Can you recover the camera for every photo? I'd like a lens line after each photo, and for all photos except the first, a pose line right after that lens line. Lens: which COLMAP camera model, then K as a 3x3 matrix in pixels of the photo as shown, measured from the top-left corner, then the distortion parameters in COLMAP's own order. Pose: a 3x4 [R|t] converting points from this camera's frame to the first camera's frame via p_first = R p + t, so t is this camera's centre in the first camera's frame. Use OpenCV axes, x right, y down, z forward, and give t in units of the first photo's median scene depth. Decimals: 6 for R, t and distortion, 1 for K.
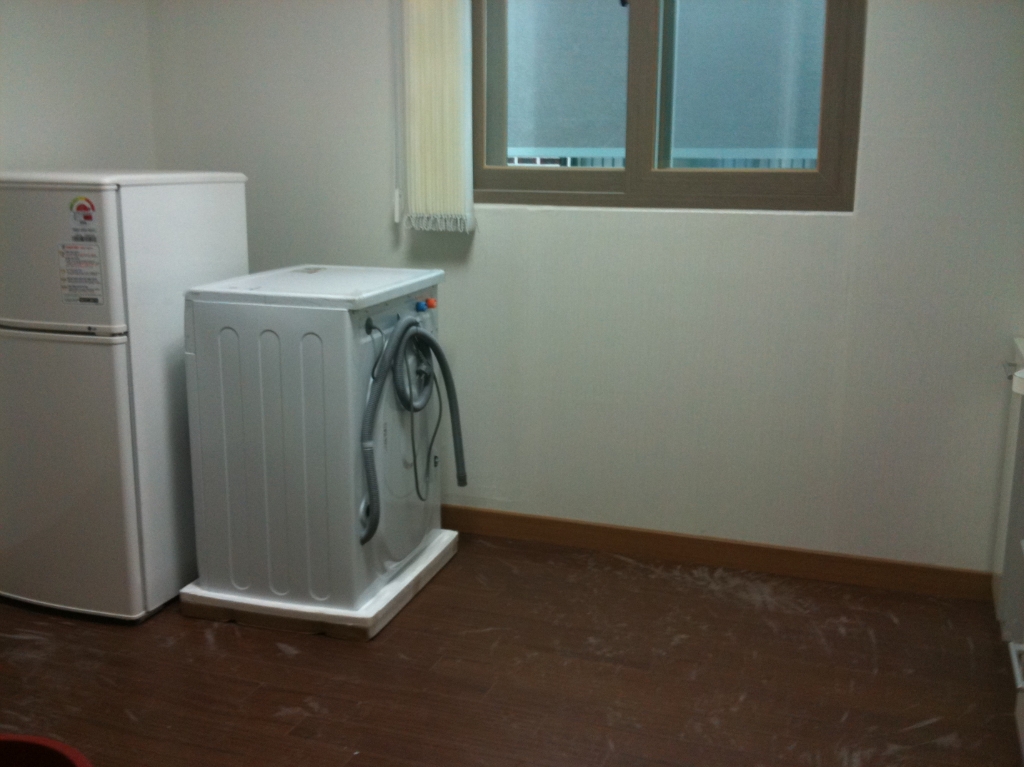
lens RADIAL K [[1080.8, 0, 513.5], [0, 1080.8, 363.9], [0, 0, 1]] dist [0.099845, -0.313536]
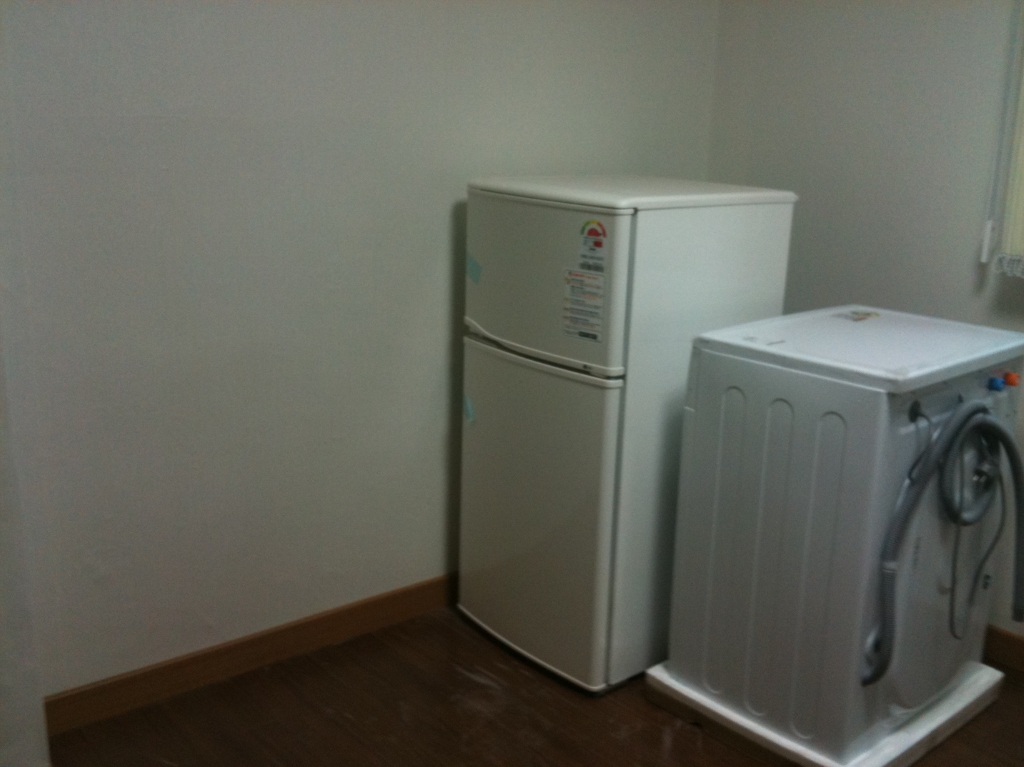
lens RADIAL K [[1080.8, 0, 513.5], [0, 1080.8, 363.9], [0, 0, 1]] dist [0.099845, -0.313536]
pose [[0.859845, 0.143623, -0.489937, -0.005386], [-0.129499, 0.989588, 0.062820, -0.079441], [0.493858, 0.009431, 0.869491, 0.192084]]
